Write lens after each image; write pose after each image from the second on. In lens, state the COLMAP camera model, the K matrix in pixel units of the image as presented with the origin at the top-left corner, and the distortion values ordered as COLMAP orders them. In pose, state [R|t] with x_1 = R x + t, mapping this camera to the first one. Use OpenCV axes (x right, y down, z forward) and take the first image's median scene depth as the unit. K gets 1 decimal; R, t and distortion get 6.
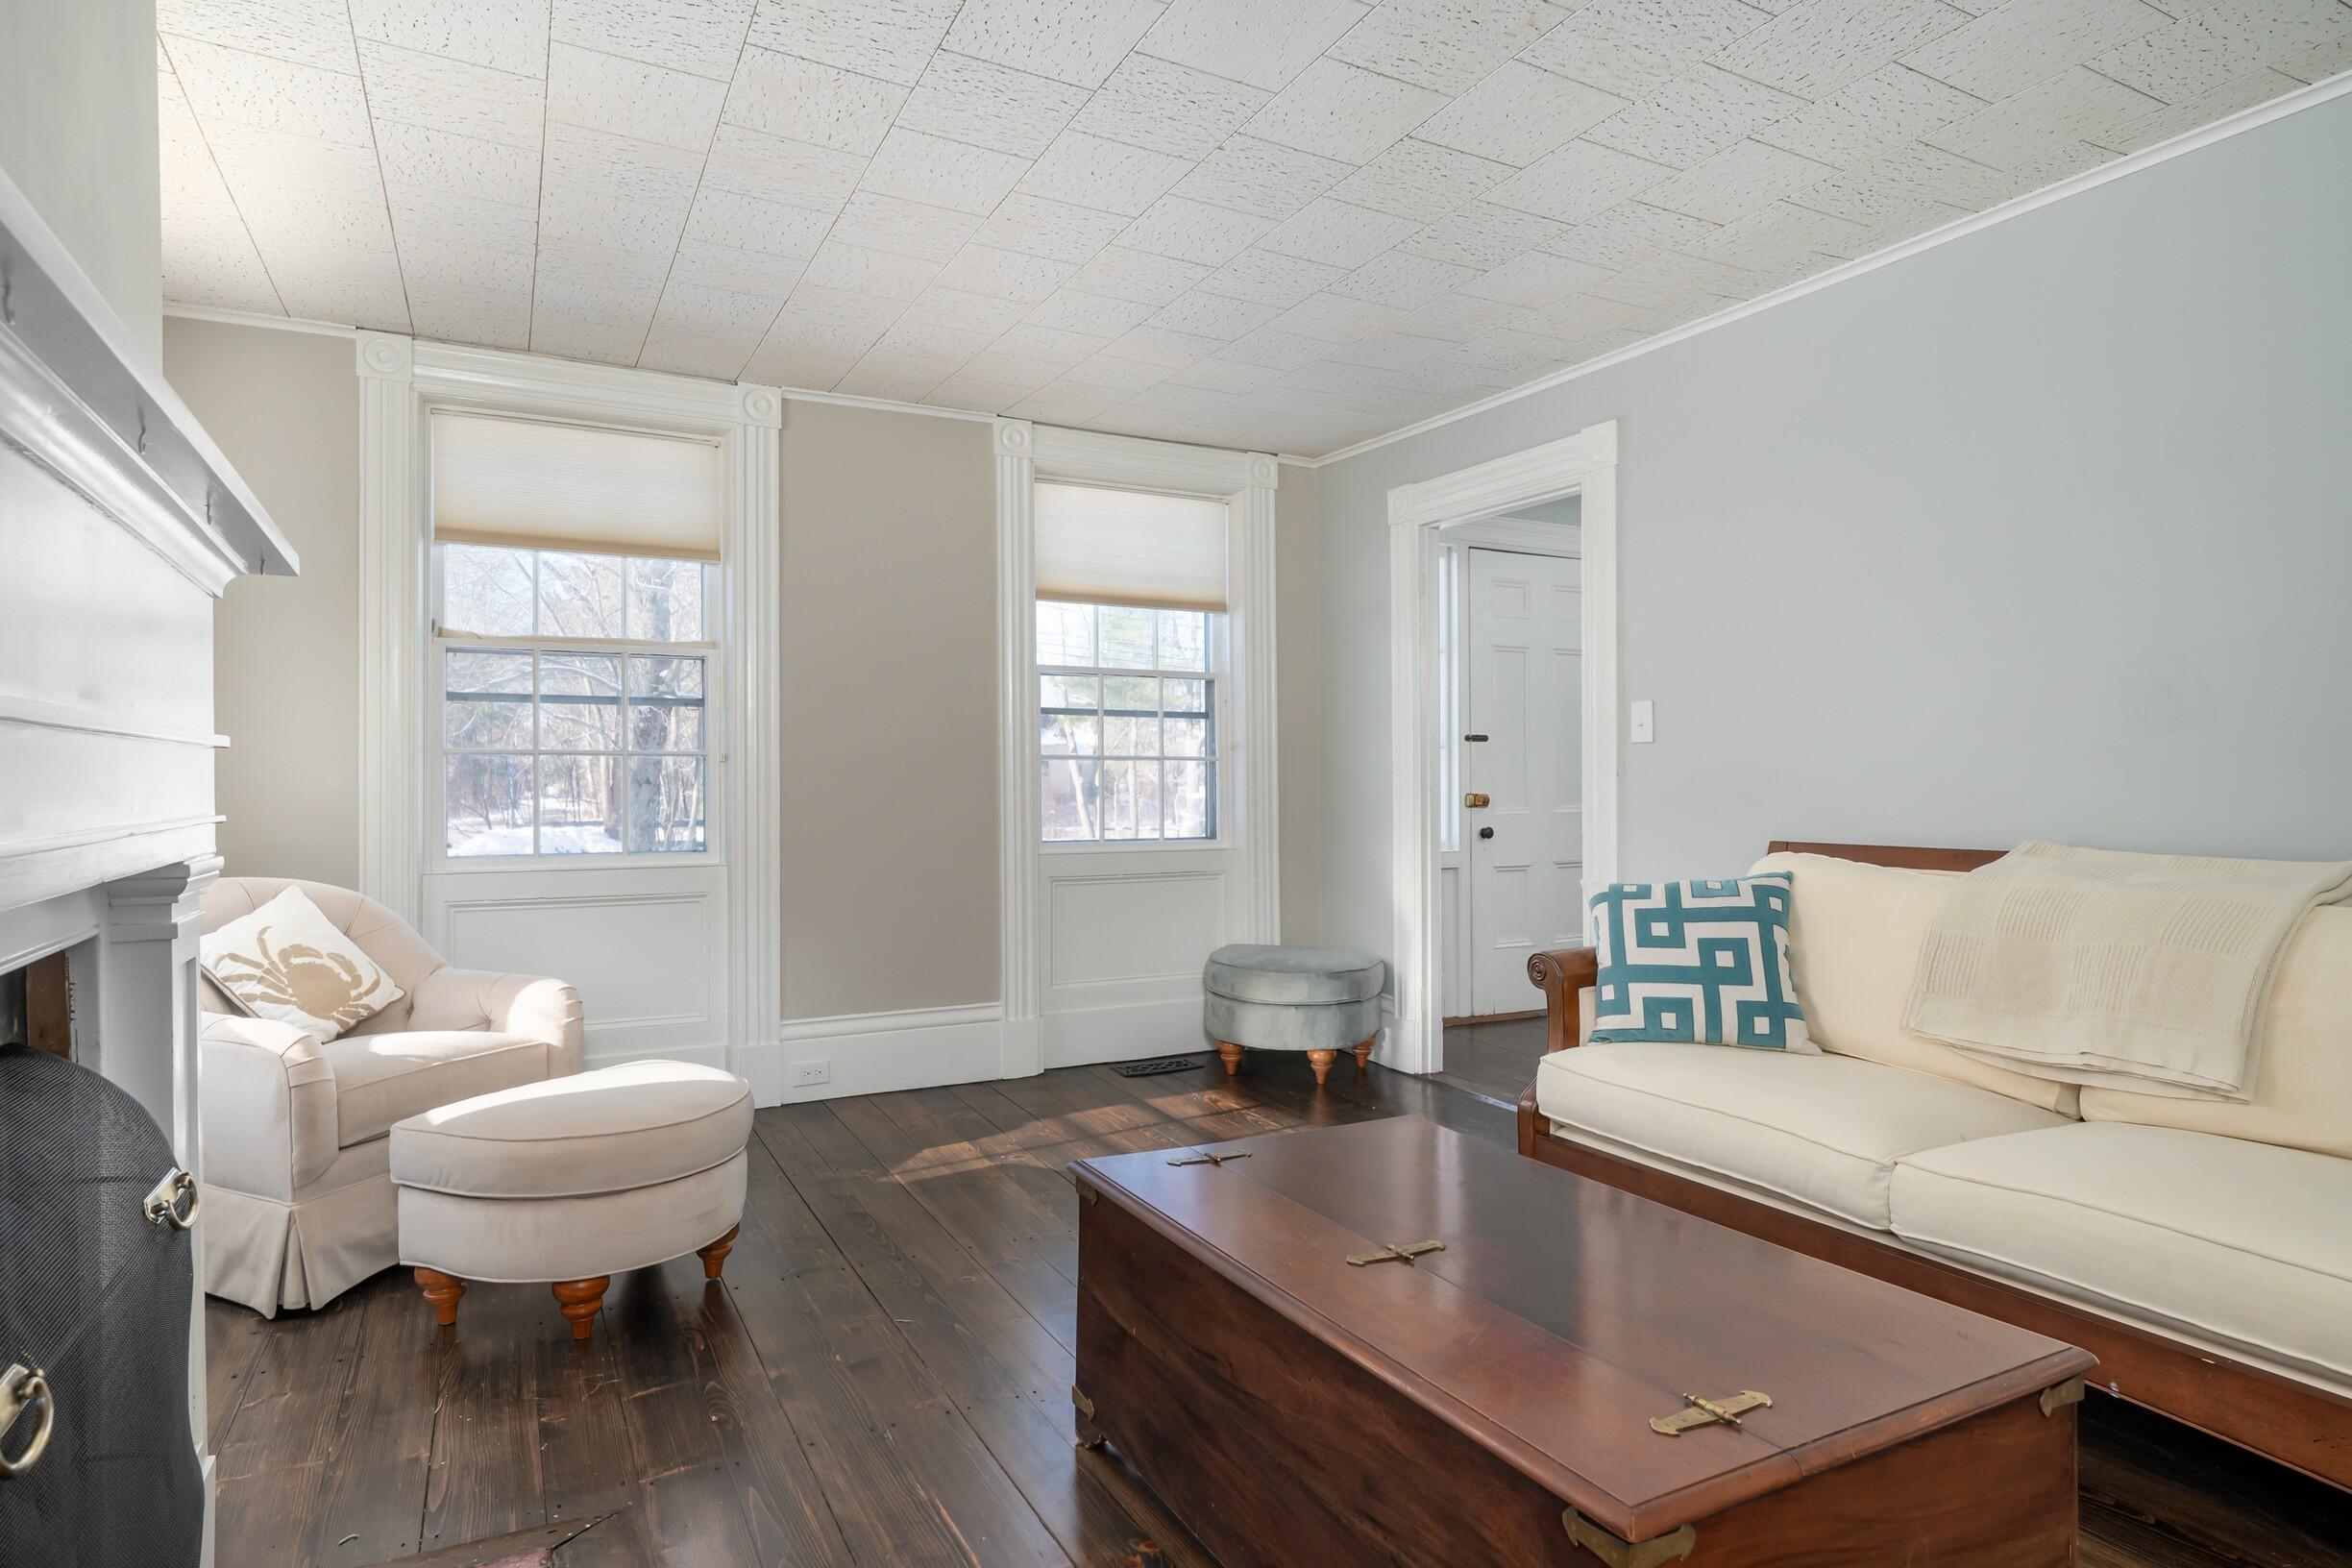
lens RADIAL K [[1262.6, 0, 1176.0], [0, 1262.6, 784.0], [0, 0, 1]] dist [0.001965, 0.000884]
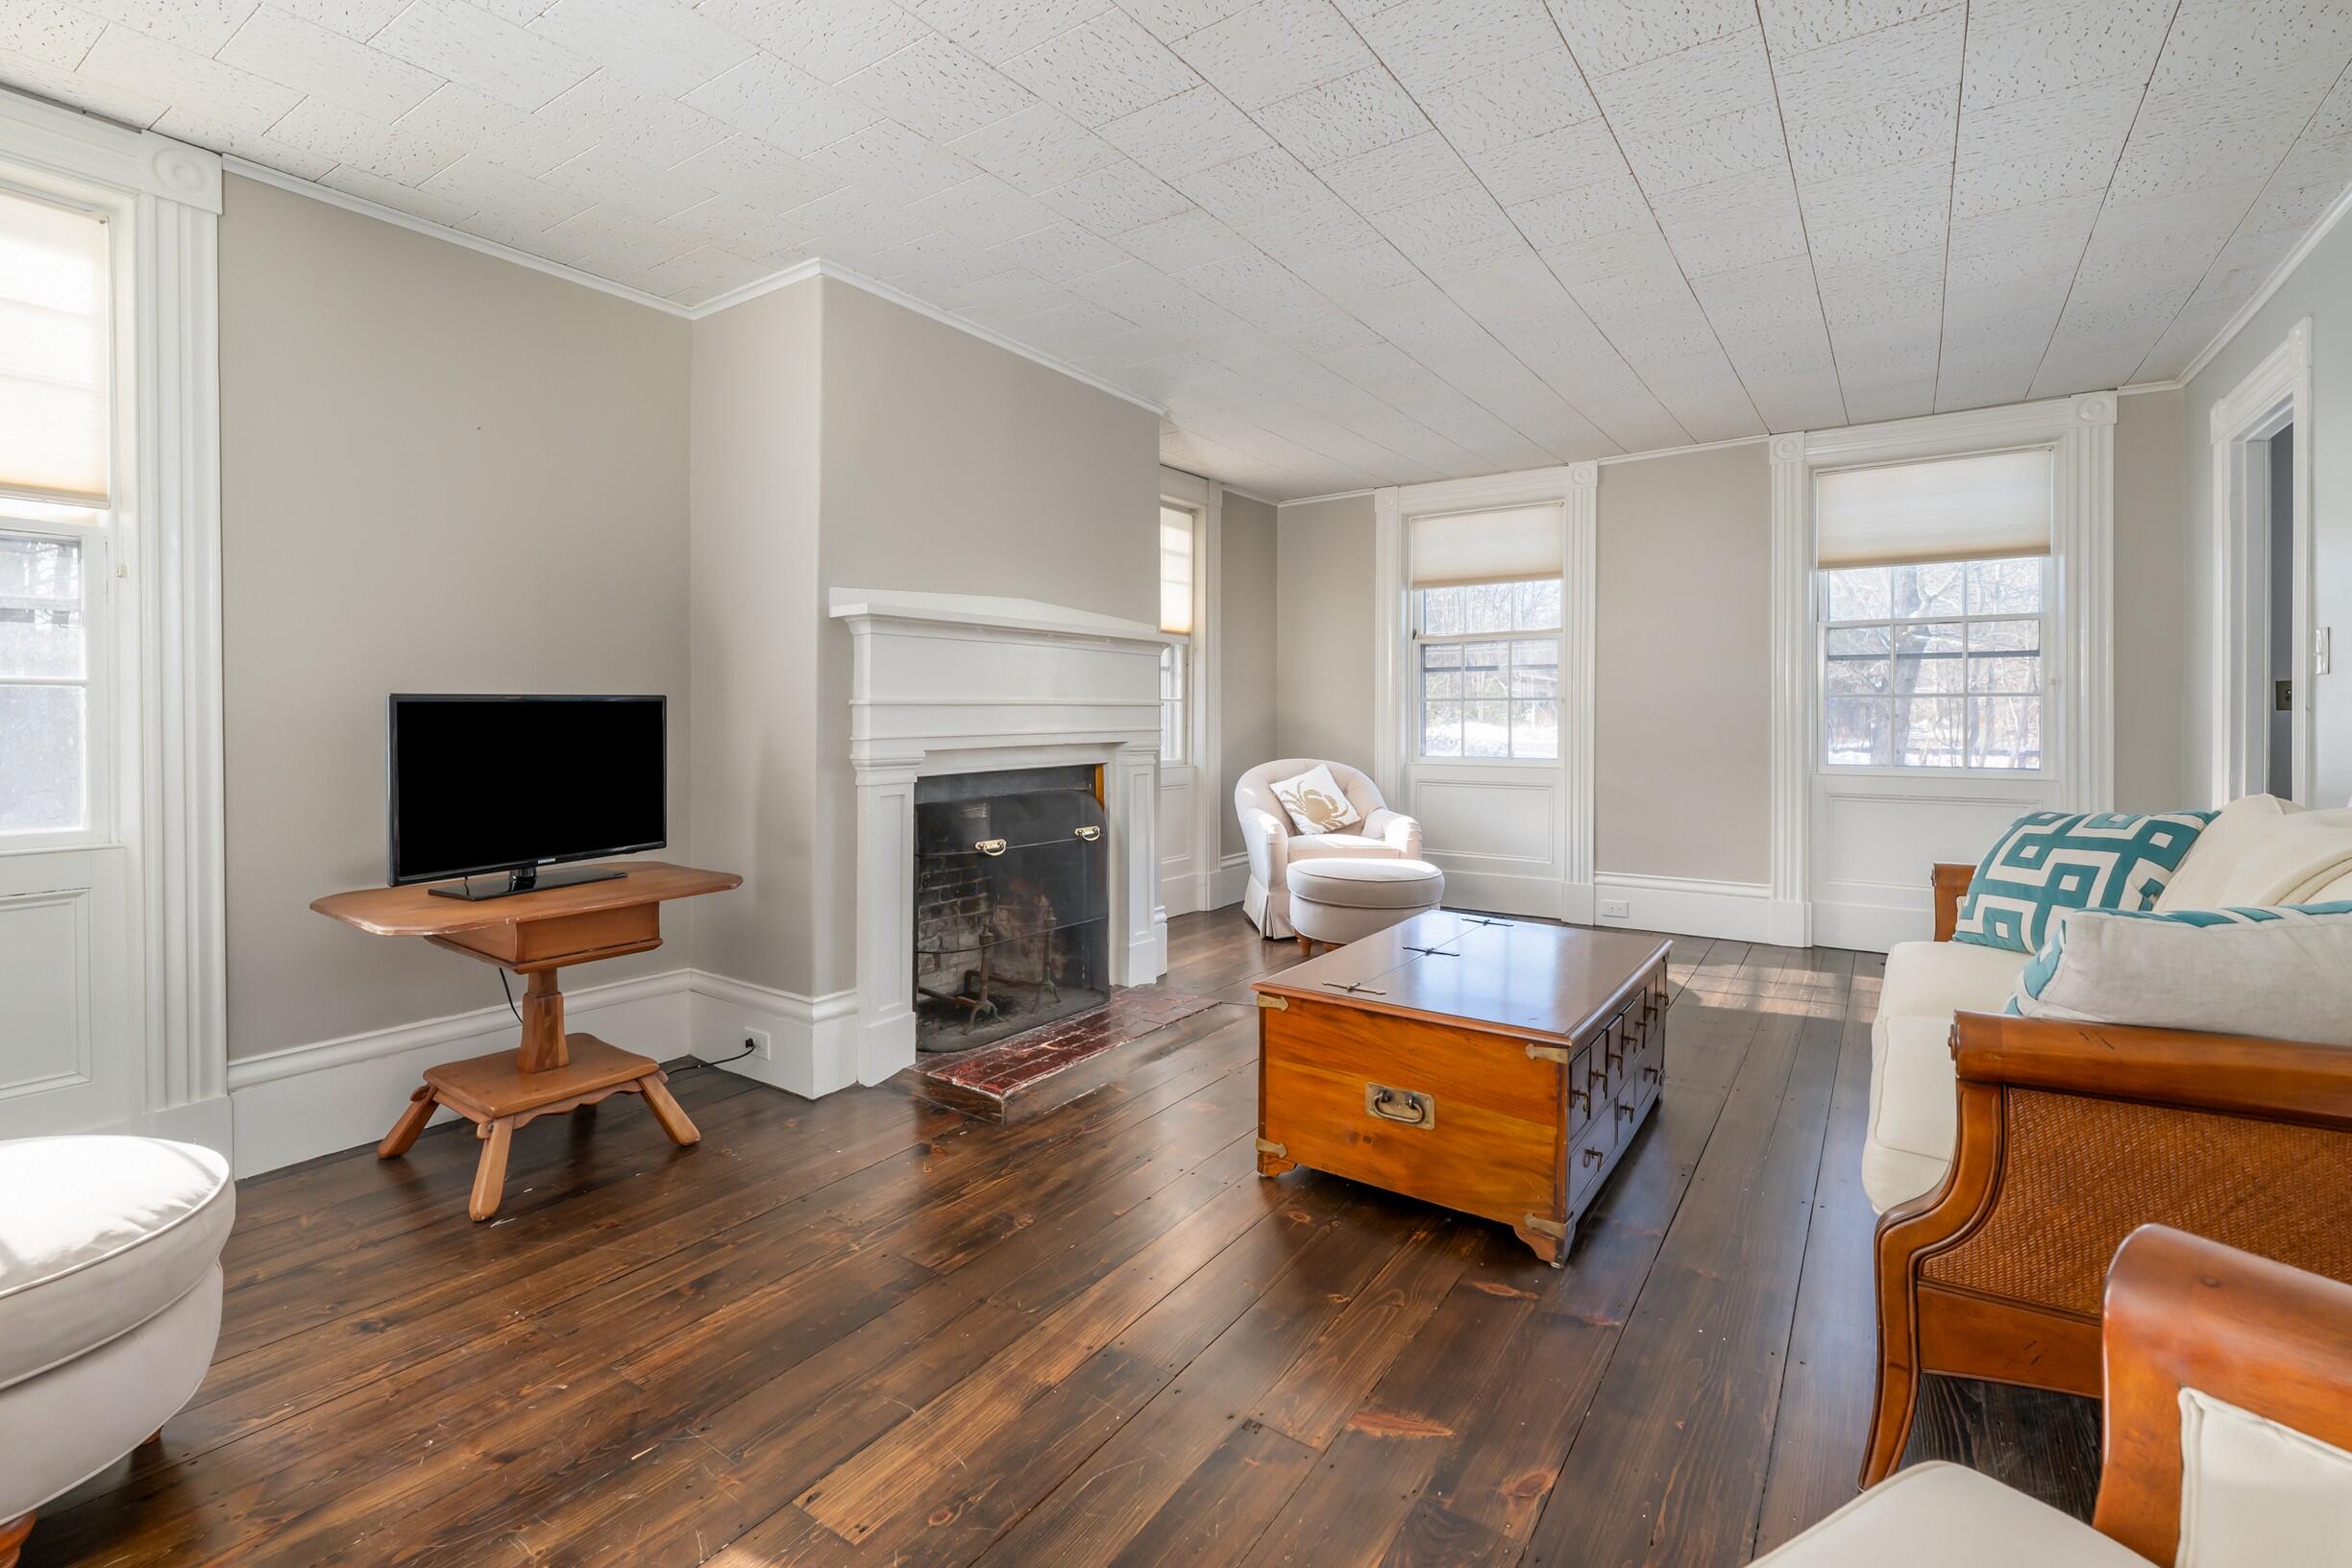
lens RADIAL K [[1079.6, 0, 1162.4], [0, 1079.6, 720.0], [0, 0, 1]] dist [-0.001592, -0.000372]
pose [[0.462191, 0.005223, -0.886765, 0.863943], [-0.002040, 0.999986, 0.004826, -0.003332], [0.886778, -0.000422, 0.462196, -0.107330]]
